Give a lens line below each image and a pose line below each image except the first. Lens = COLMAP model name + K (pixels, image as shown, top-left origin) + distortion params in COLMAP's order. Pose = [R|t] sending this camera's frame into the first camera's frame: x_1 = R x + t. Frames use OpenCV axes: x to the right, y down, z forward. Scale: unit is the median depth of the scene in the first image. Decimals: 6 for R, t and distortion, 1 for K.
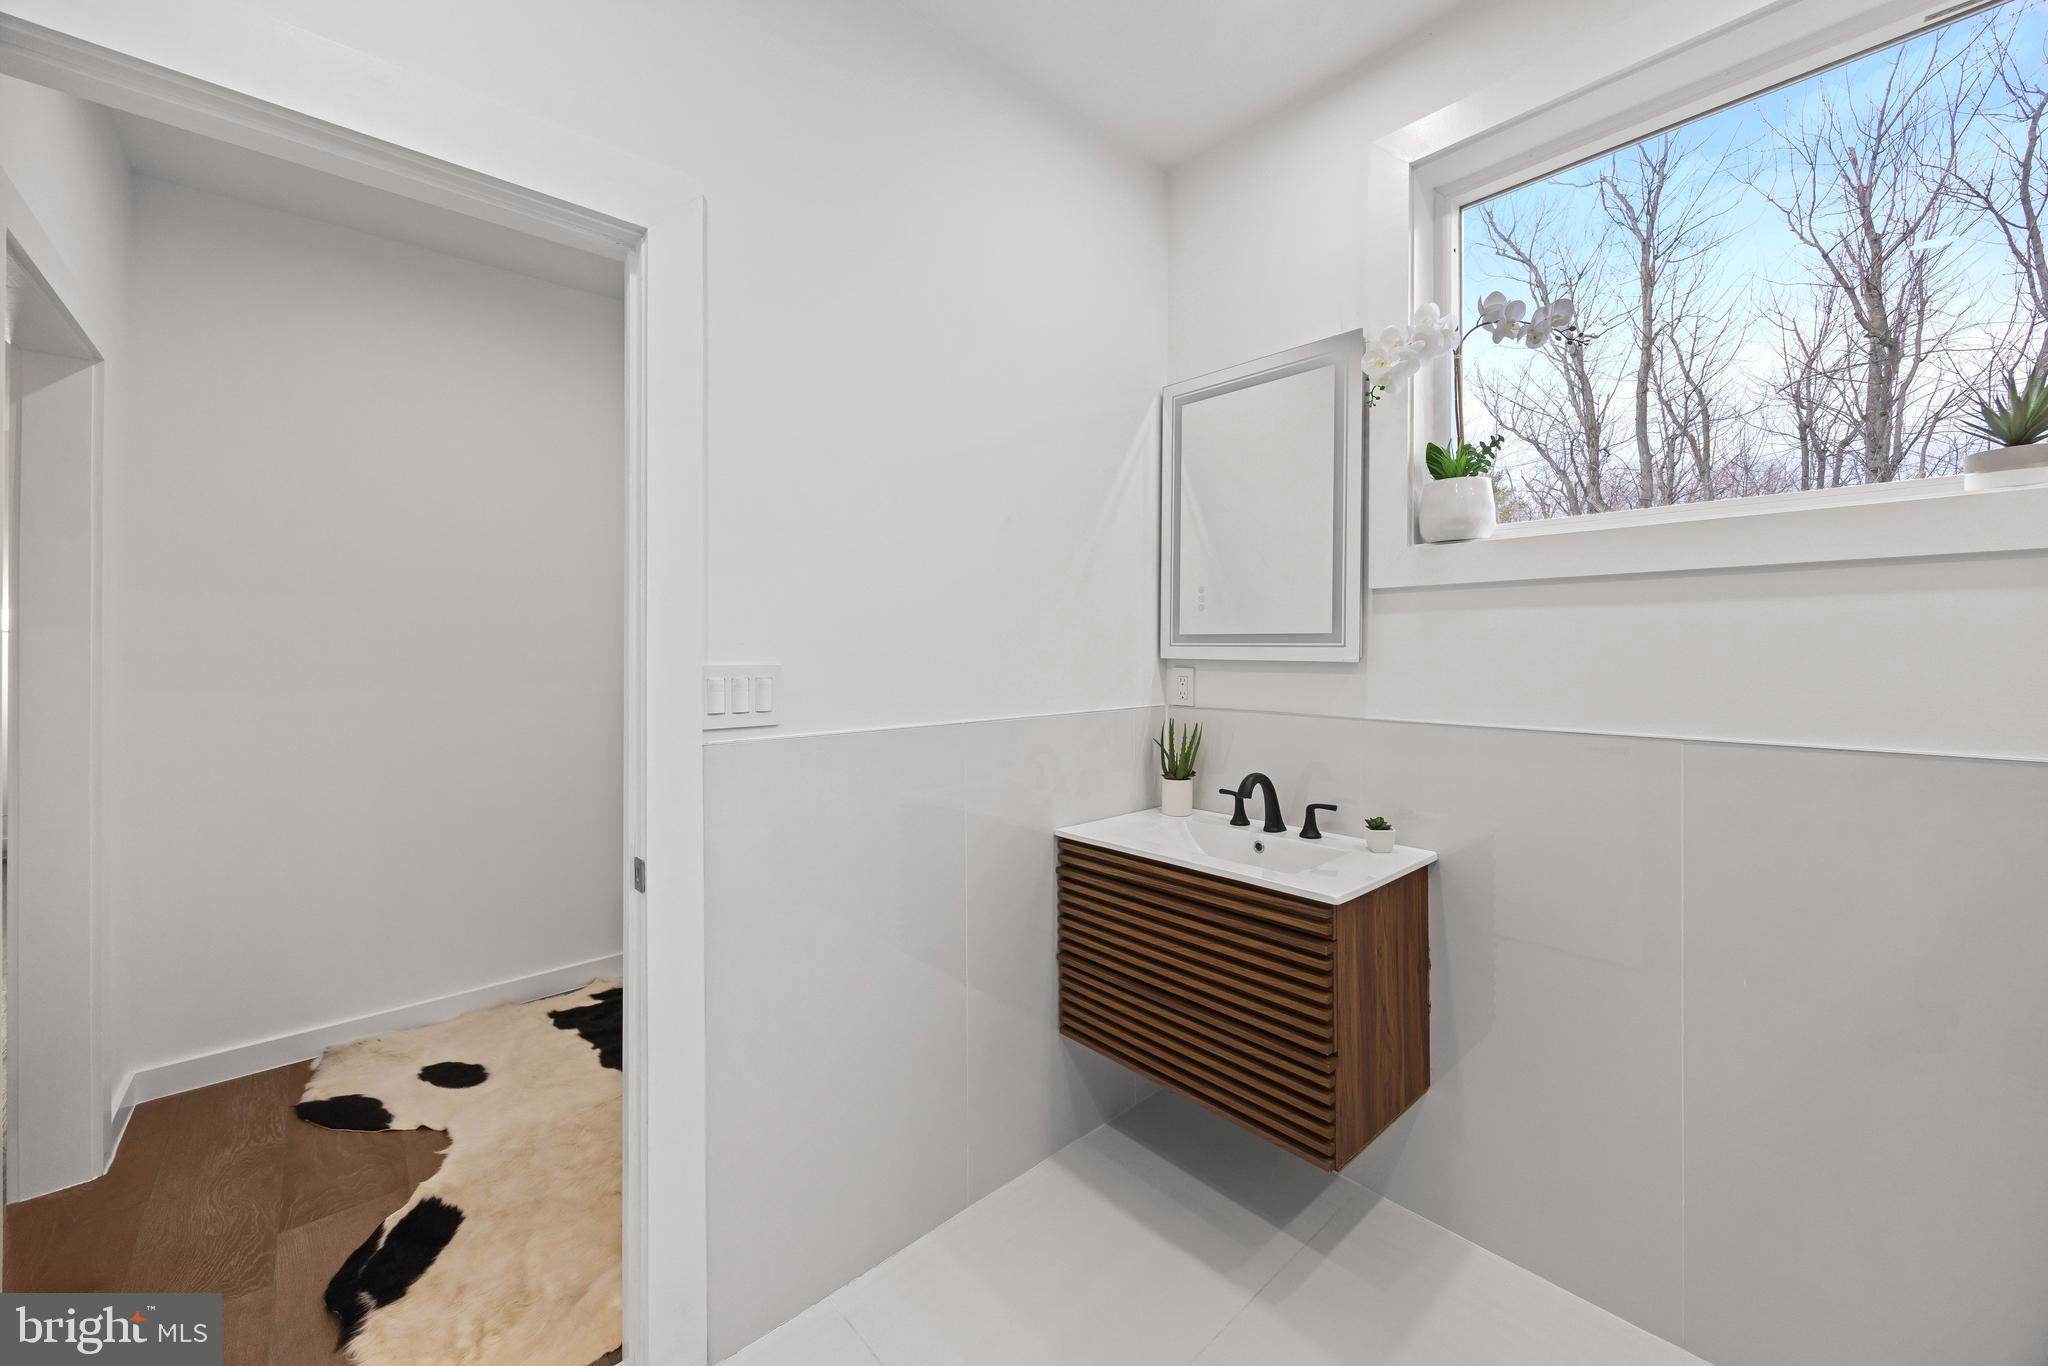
lens RADIAL K [[784.7, 0, 1030.5], [0, 784.7, 667.8], [0, 0, 1]] dist [-0.000791, -0.000026]
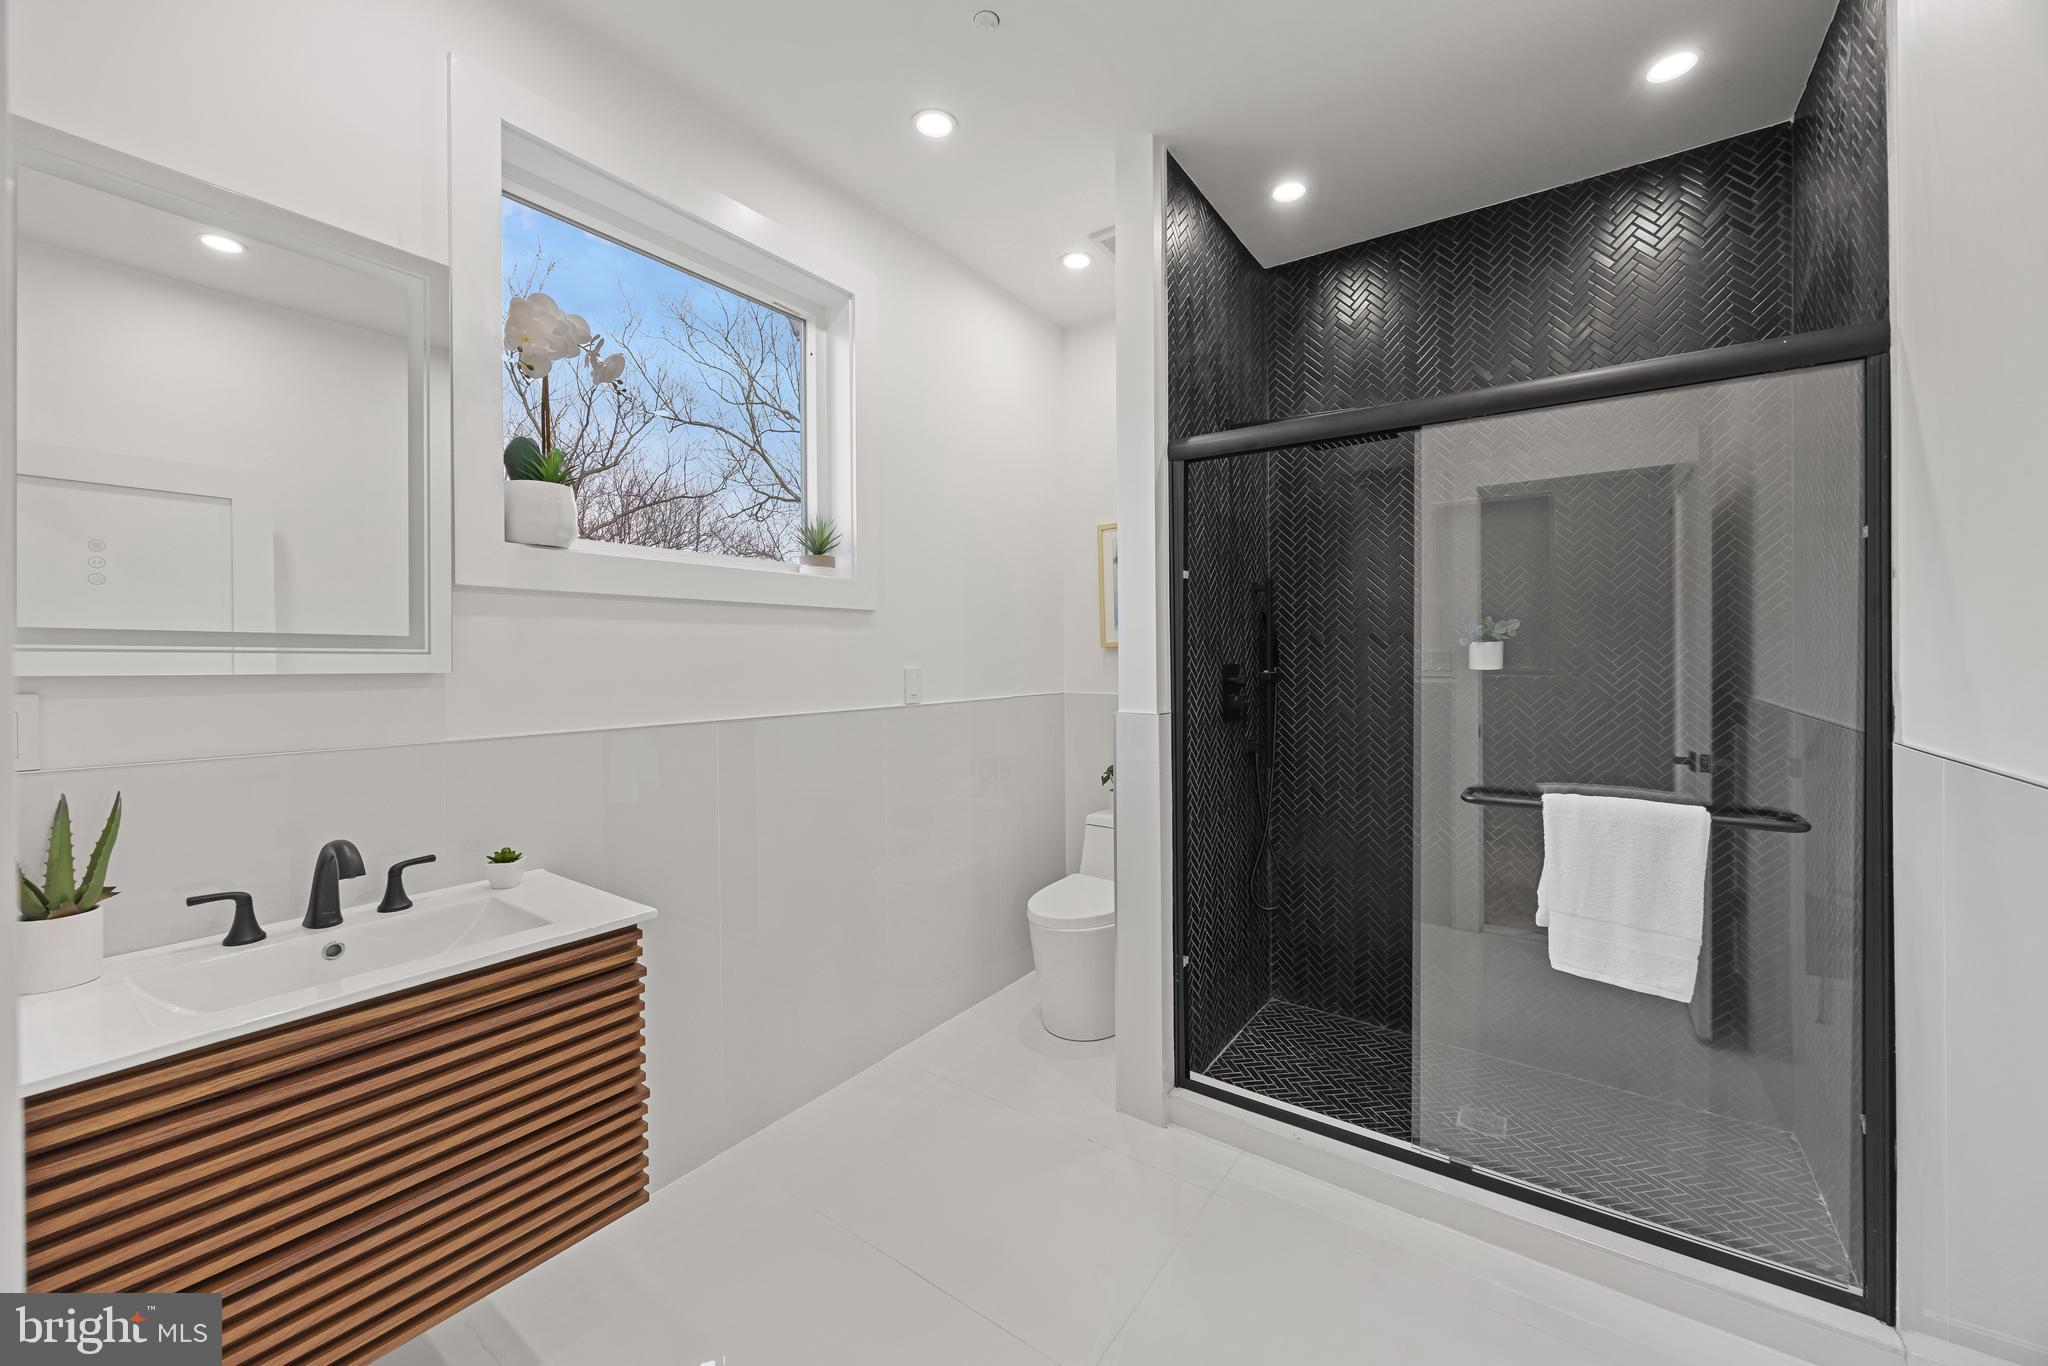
lens RADIAL K [[776.7, 0, 1018.0], [0, 776.7, 677.0], [0, 0, 1]] dist [-0.002229, -0.000014]
pose [[-0.201370, -0.020492, 0.979301, -0.490338], [0.031089, 0.999144, 0.027300, -0.006401], [-0.979022, 0.035943, -0.200561, 0.573195]]
